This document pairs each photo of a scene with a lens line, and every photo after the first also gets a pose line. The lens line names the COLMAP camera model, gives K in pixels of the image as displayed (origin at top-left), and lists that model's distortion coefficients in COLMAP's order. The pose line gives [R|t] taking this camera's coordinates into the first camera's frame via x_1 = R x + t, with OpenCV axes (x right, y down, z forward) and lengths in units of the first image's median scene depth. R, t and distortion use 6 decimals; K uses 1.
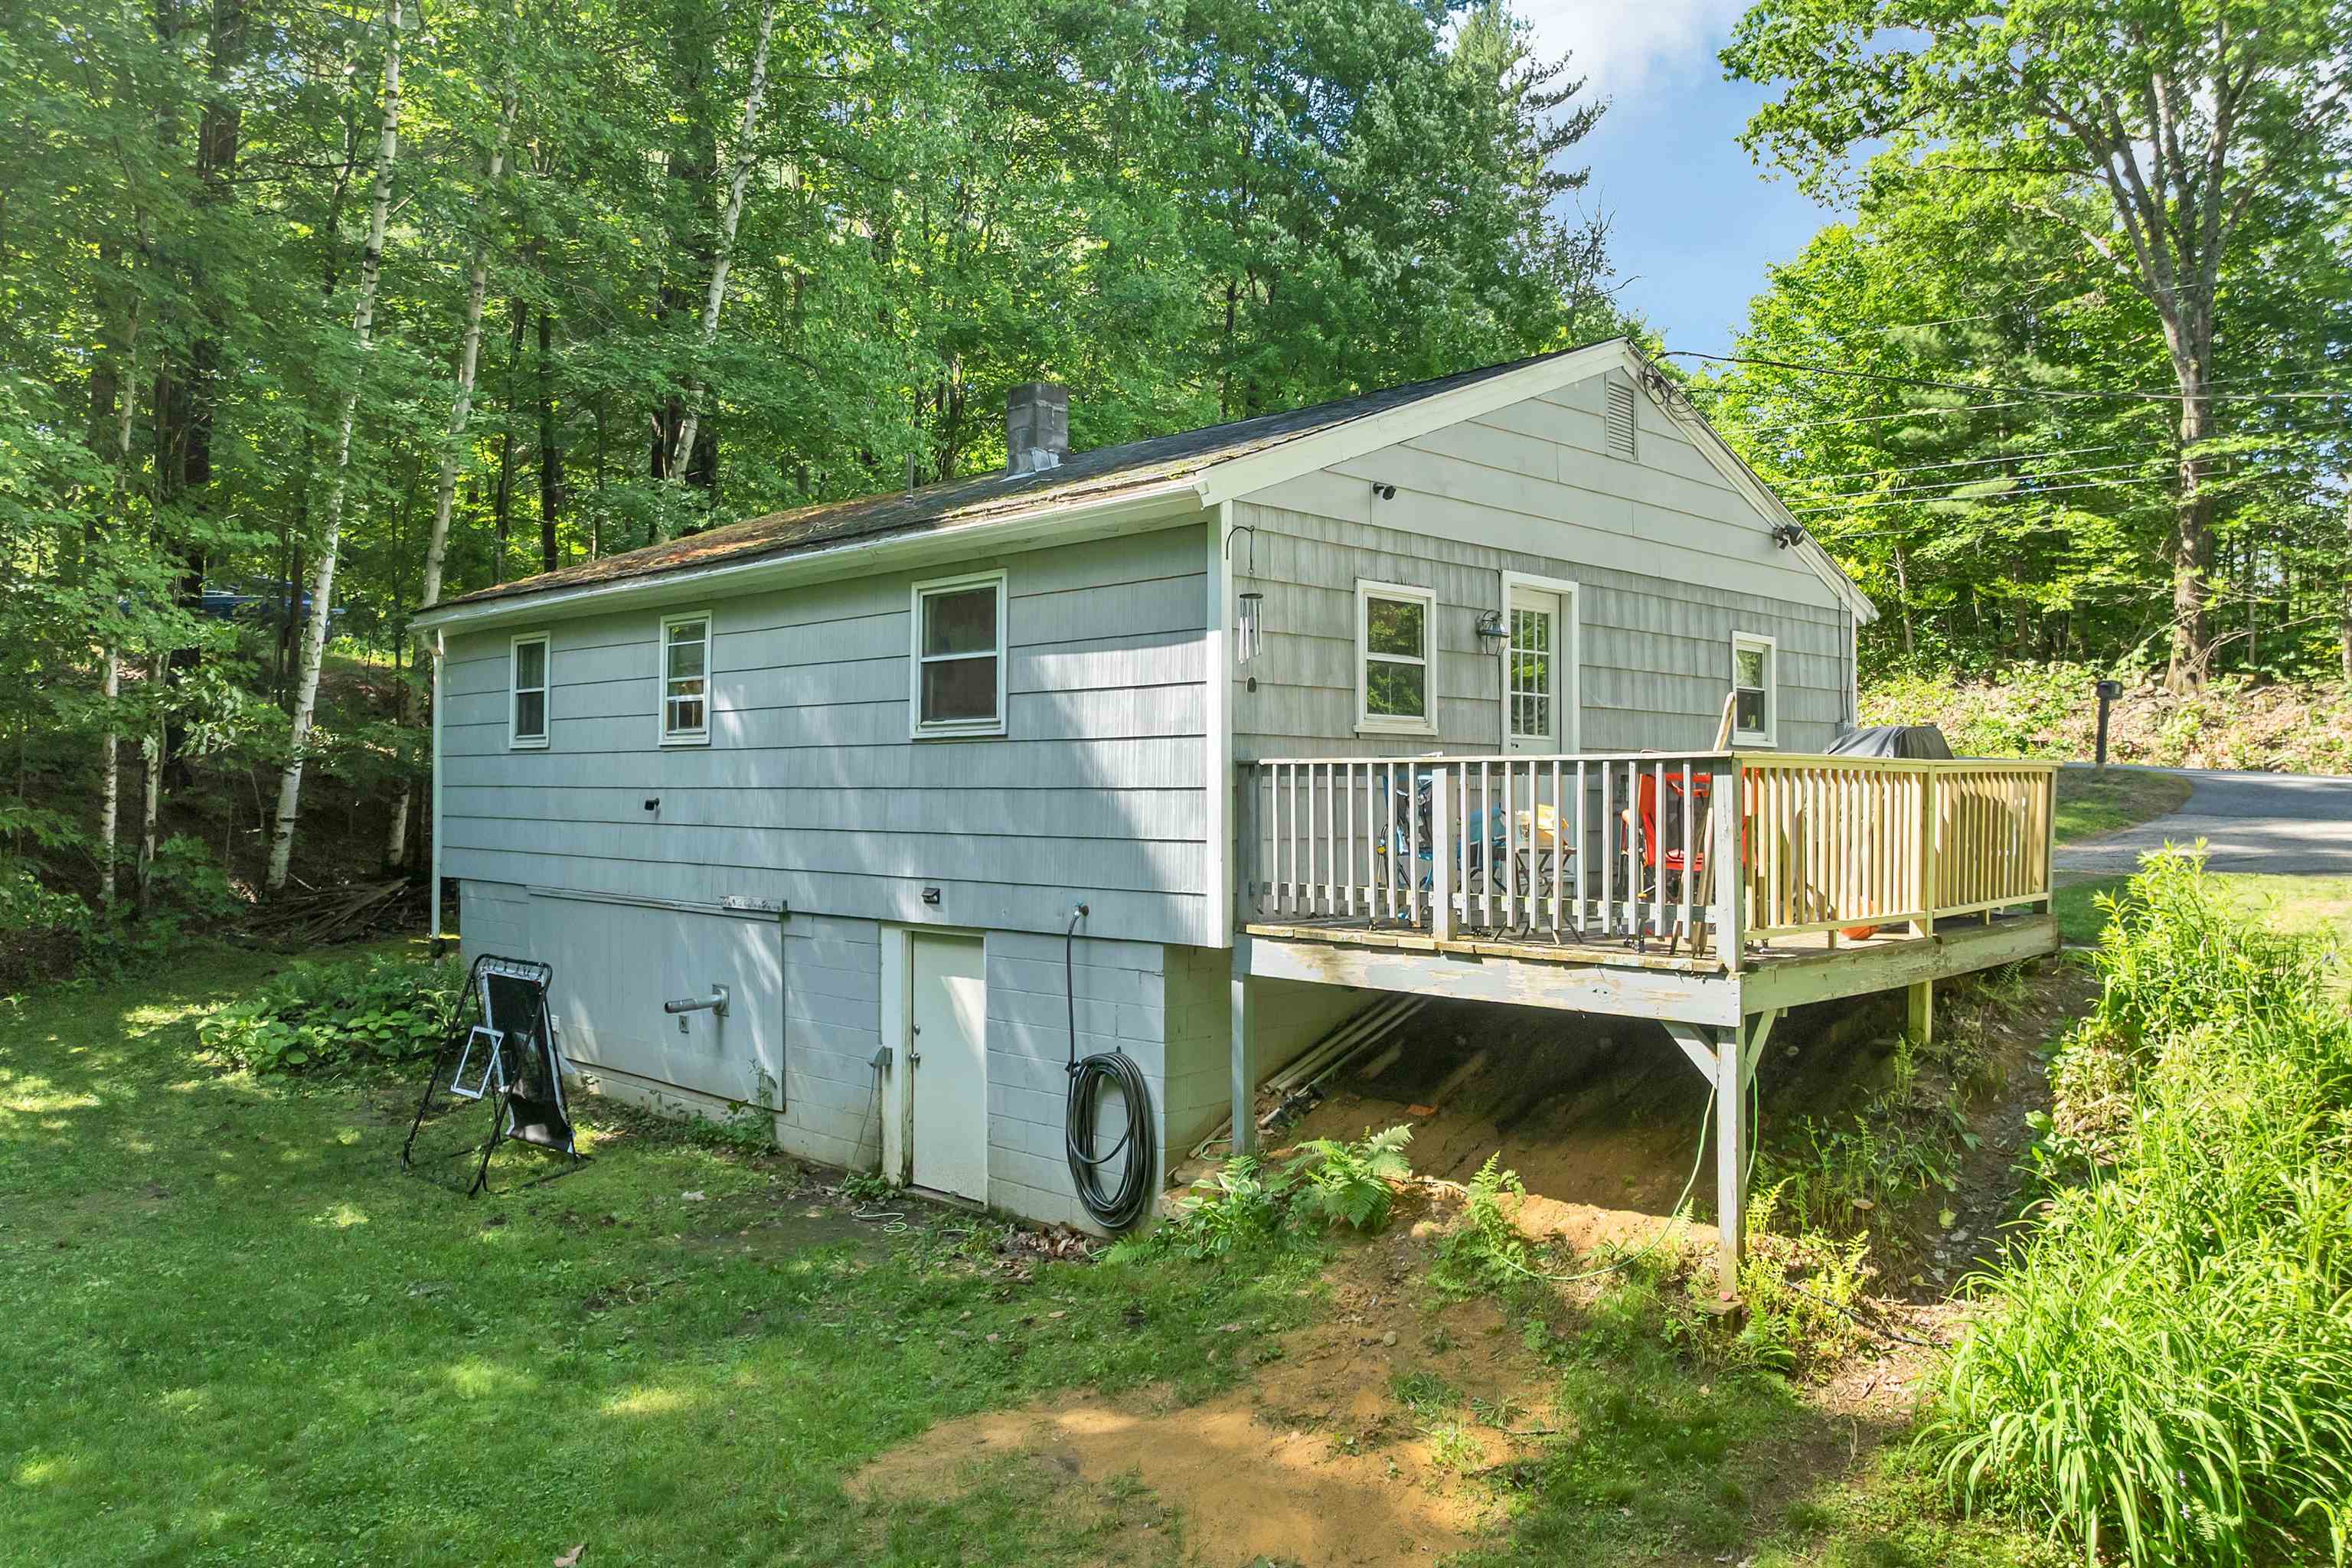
lens RADIAL K [[1716.3, 0, 1185.6], [0, 1716.3, 798.9], [0, 0, 1]] dist [-0.050743, 0.018911]
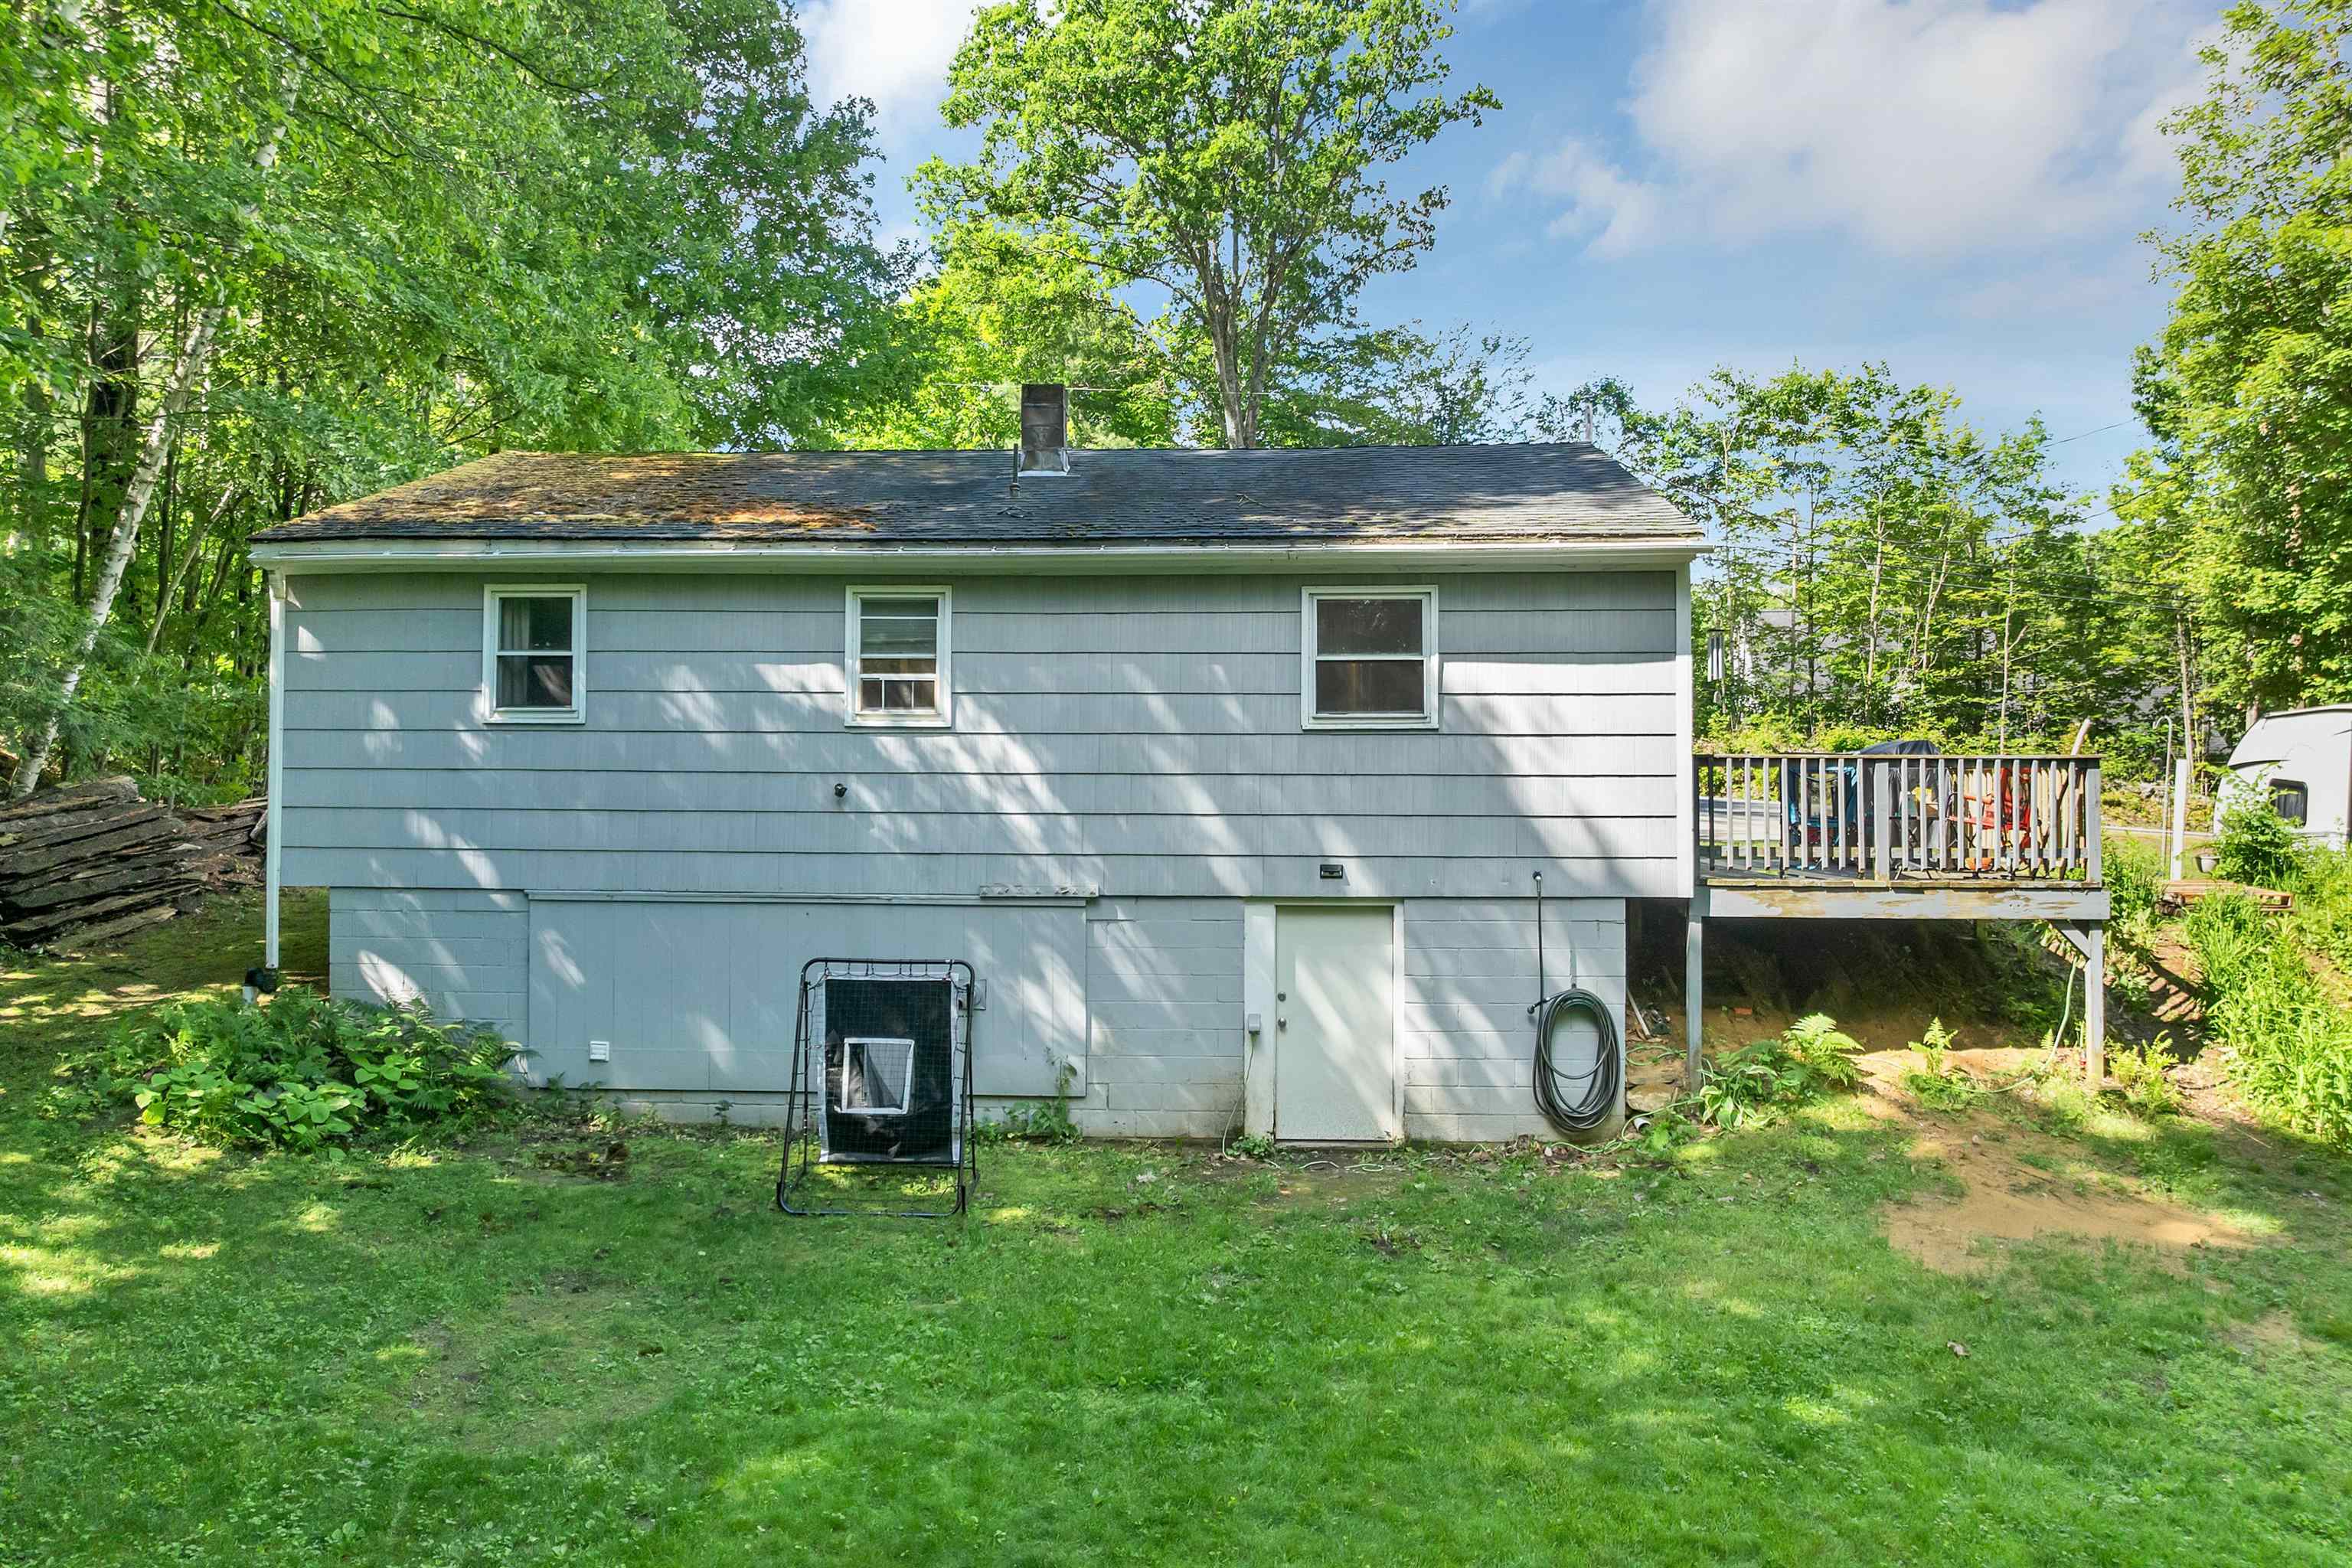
lens RADIAL K [[1716.3, 0, 1184.1], [0, 1716.3, 772.0], [0, 0, 1]] dist [-0.050743, 0.018911]
pose [[0.749705, 0.009015, 0.661711, -0.976877], [0.000219, 0.999904, -0.013871, 0.007743], [-0.661772, 0.010544, 0.749631, 0.236942]]
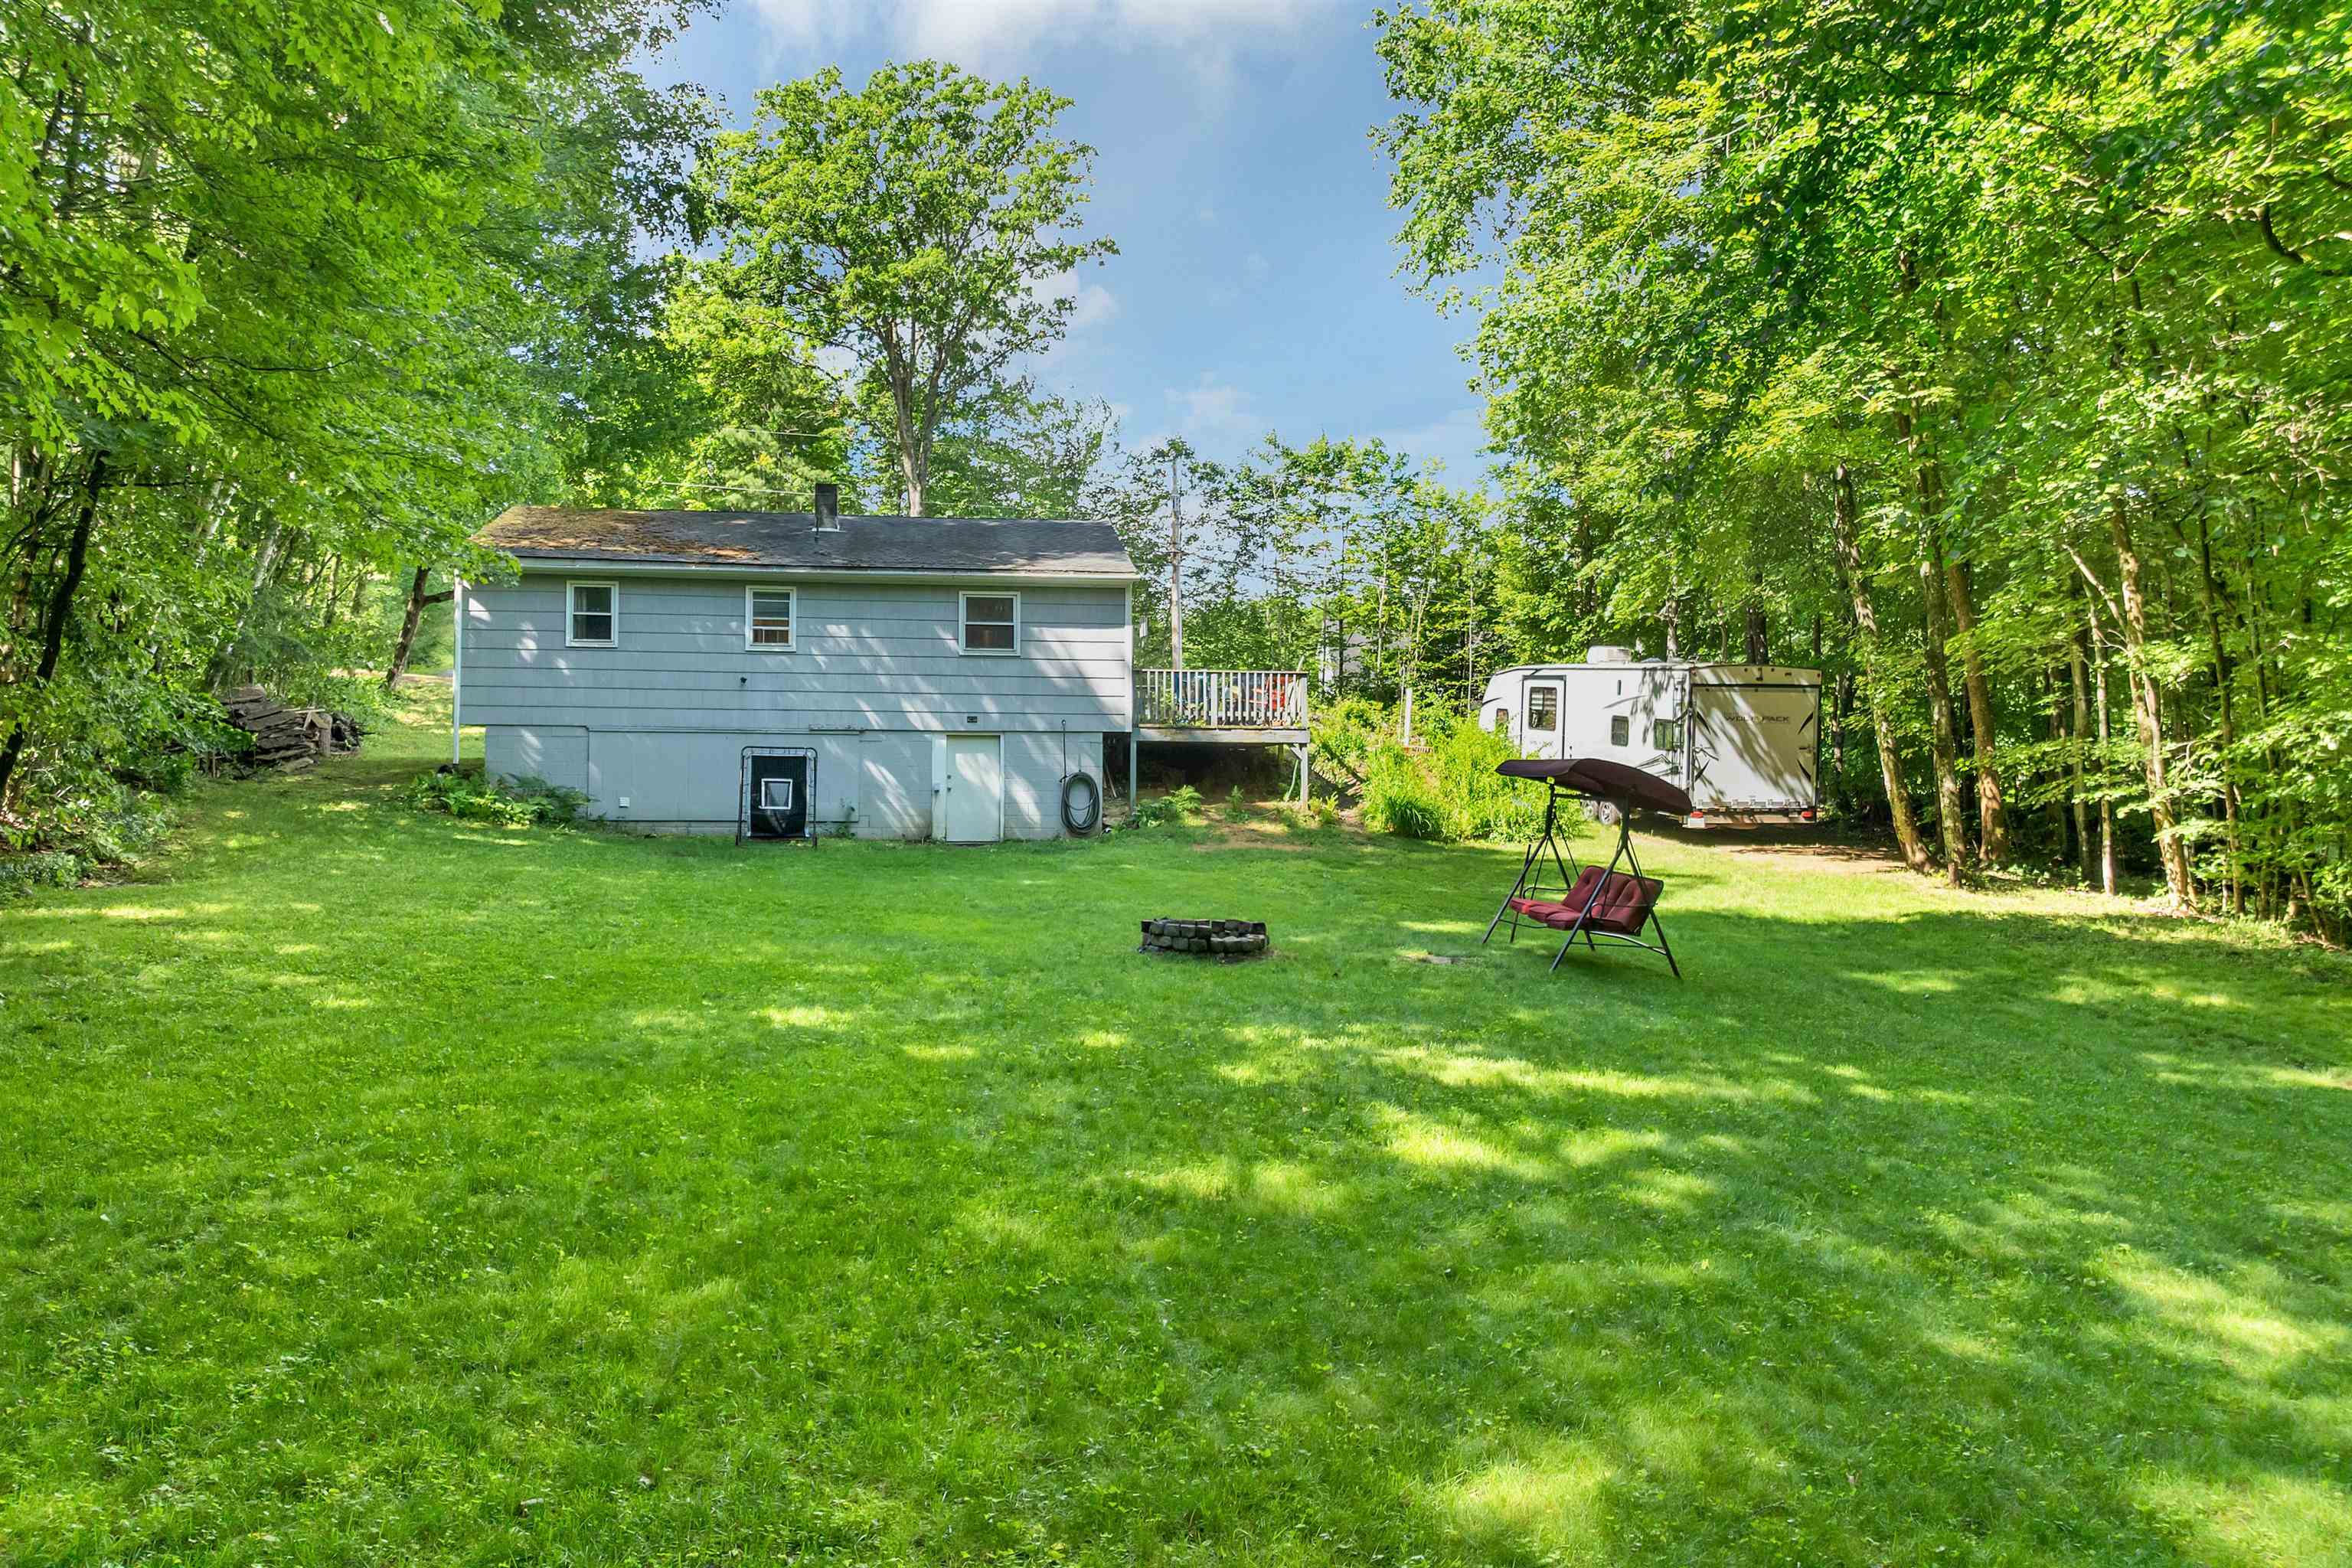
lens RADIAL K [[1716.3, 0, 1188.9], [0, 1716.3, 771.9], [0, 0, 1]] dist [-0.050743, 0.018911]
pose [[0.602385, 0.013104, 0.798098, -1.972338], [-0.001088, 0.999878, -0.015596, 0.174328], [-0.798205, 0.008527, 0.602326, -0.750298]]
